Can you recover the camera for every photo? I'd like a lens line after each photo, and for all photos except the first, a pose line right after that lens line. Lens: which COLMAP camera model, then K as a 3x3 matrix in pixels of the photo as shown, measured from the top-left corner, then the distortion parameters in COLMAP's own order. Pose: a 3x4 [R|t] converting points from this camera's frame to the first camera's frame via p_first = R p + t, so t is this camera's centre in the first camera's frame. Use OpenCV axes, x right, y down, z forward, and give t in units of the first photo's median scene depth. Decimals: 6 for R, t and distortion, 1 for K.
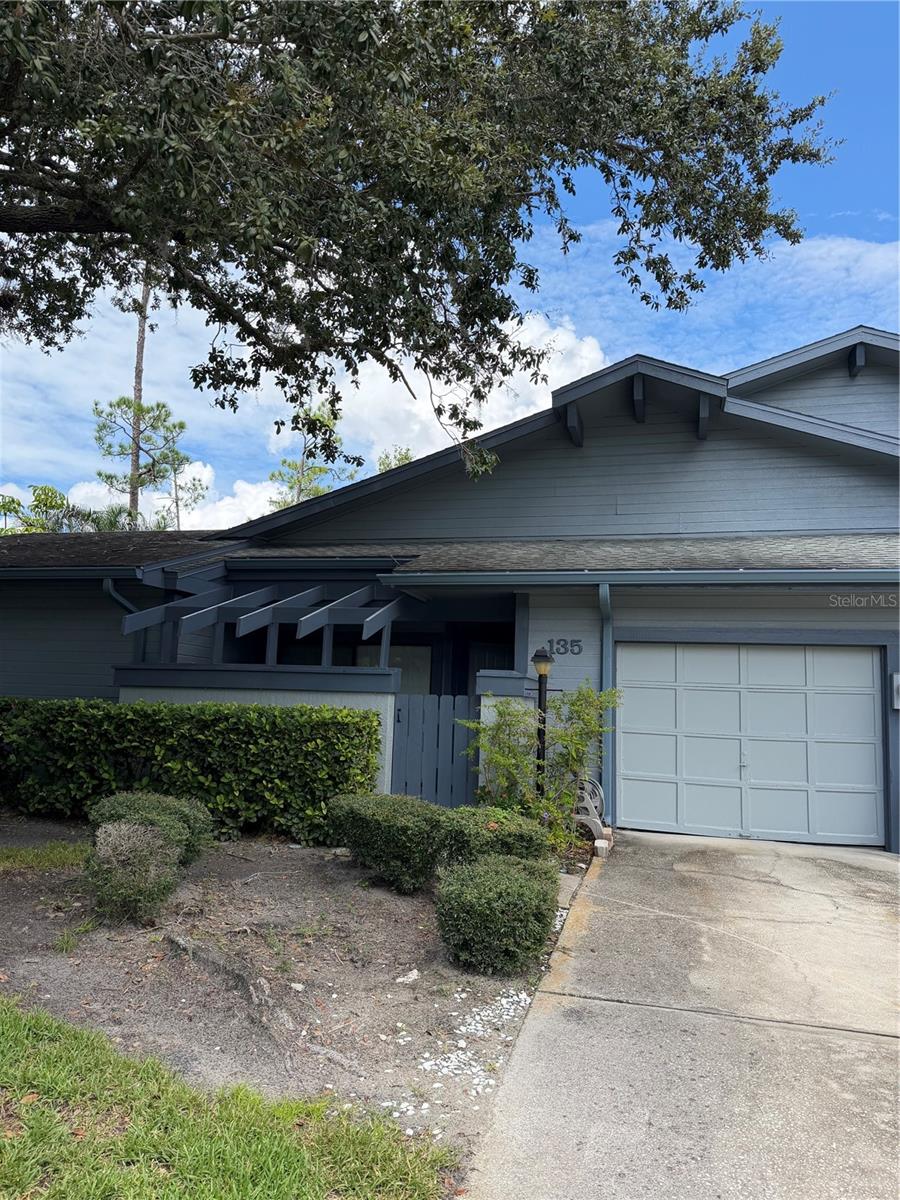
lens RADIAL K [[811.6, 0, 450.0], [0, 811.6, 600.0], [0, 0, 1]] dist [0.050935, -0.000691]
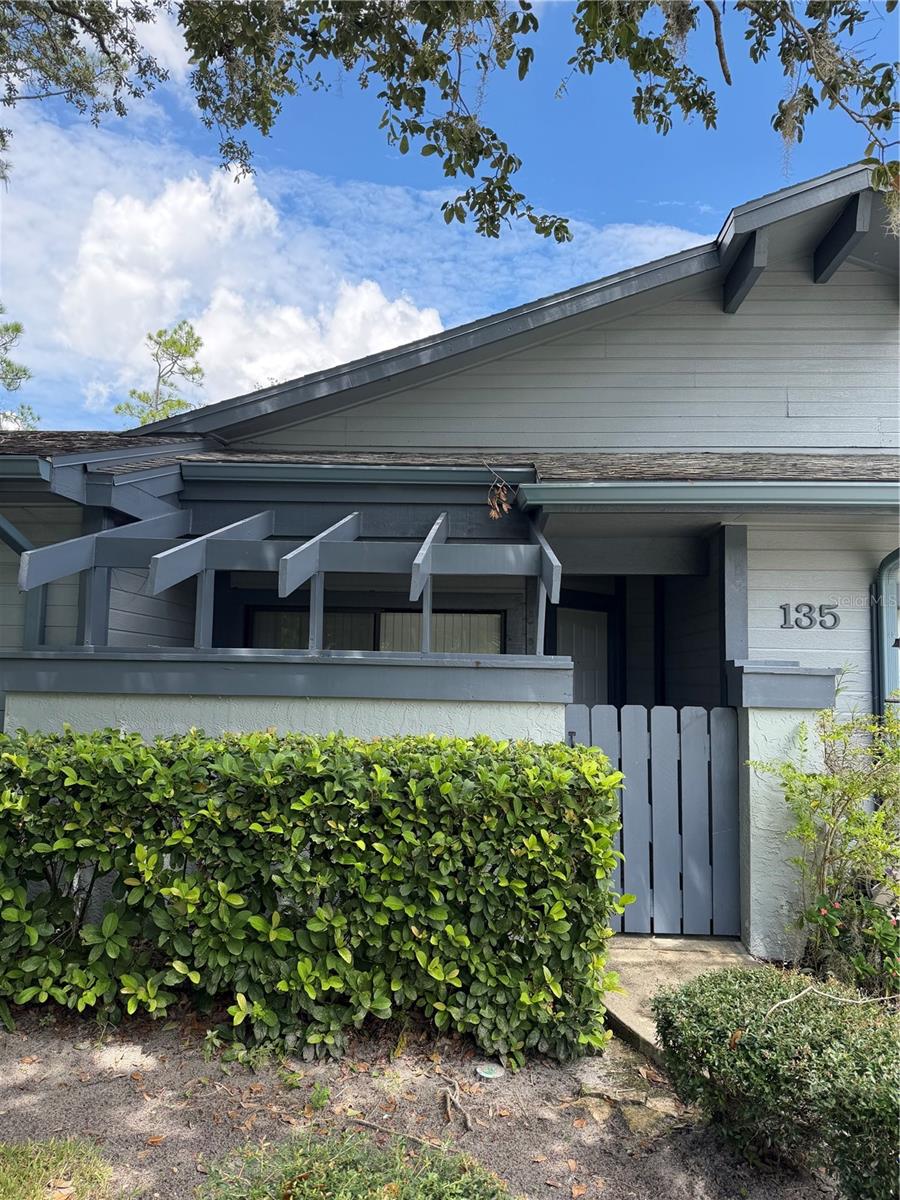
lens RADIAL K [[827.5, 0, 450.0], [0, 827.5, 600.0], [0, 0, 1]] dist [0.007985, 0.004082]
pose [[0.982945, 0.004846, 0.183836, -0.277646], [-0.012803, 0.999031, 0.042119, 0.028372], [-0.183453, -0.043754, 0.982054, 0.545935]]
